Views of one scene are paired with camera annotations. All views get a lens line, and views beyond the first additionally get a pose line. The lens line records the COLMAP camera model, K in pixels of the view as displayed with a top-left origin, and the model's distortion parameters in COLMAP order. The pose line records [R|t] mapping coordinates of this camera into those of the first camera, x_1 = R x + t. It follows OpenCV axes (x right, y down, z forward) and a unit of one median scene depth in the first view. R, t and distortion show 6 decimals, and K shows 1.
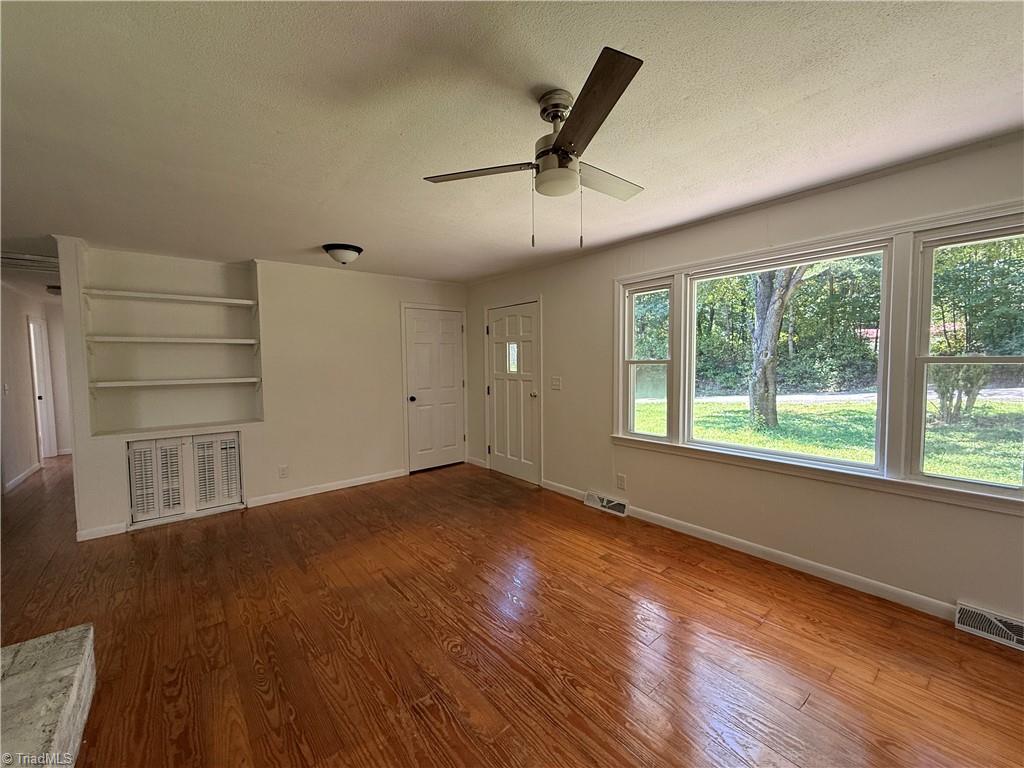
lens RADIAL K [[408.6, 0, 513.6], [0, 408.6, 387.8], [0, 0, 1]] dist [-0.002919, -0.000094]
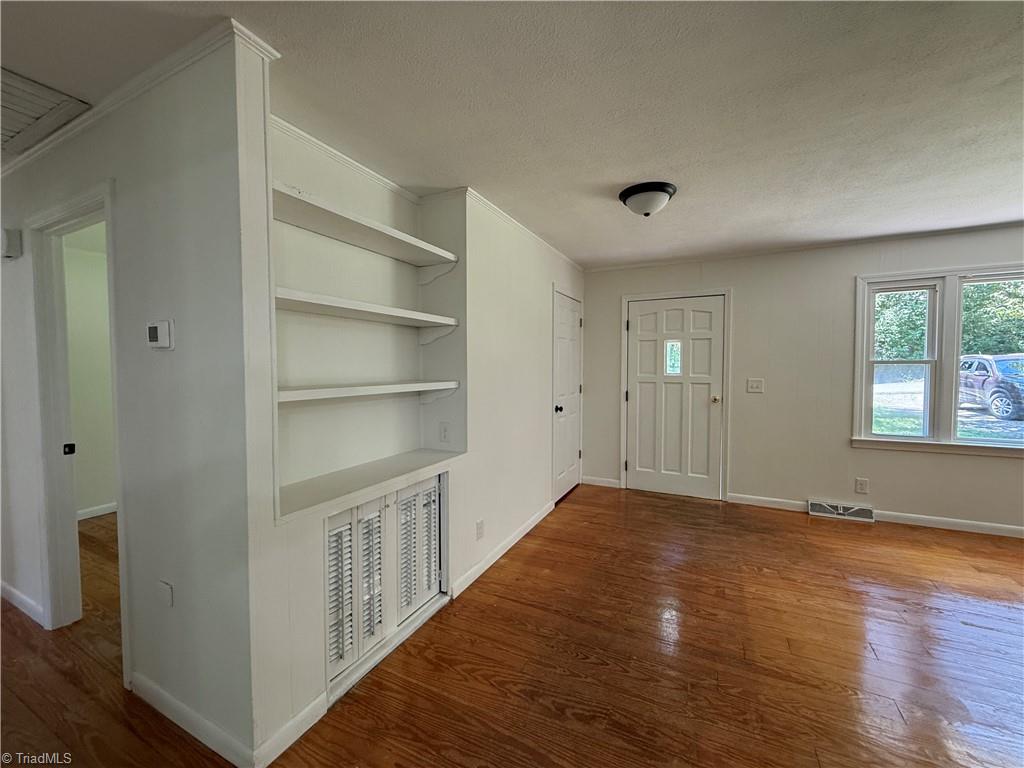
lens RADIAL K [[408.6, 0, 510.8], [0, 408.6, 383.7], [0, 0, 1]] dist [-0.002919, -0.000094]
pose [[0.914673, -0.009061, 0.404093, -0.836204], [0.020122, 0.999530, -0.023135, -0.005607], [-0.403693, 0.029292, 0.914425, 0.423966]]
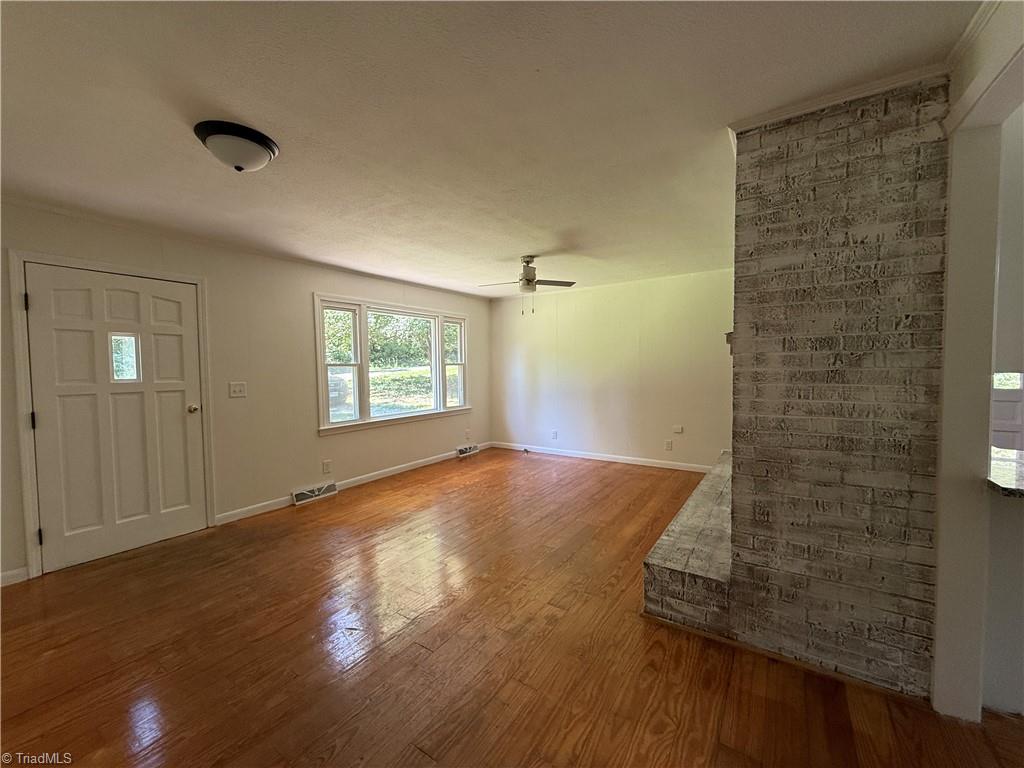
lens RADIAL K [[408.6, 0, 509.9], [0, 408.6, 380.9], [0, 0, 1]] dist [-0.002919, -0.000094]
pose [[-0.282679, -0.016267, 0.959077, -0.950195], [0.082622, 0.995727, 0.041241, -0.018944], [-0.955649, 0.090899, -0.280127, 0.762963]]
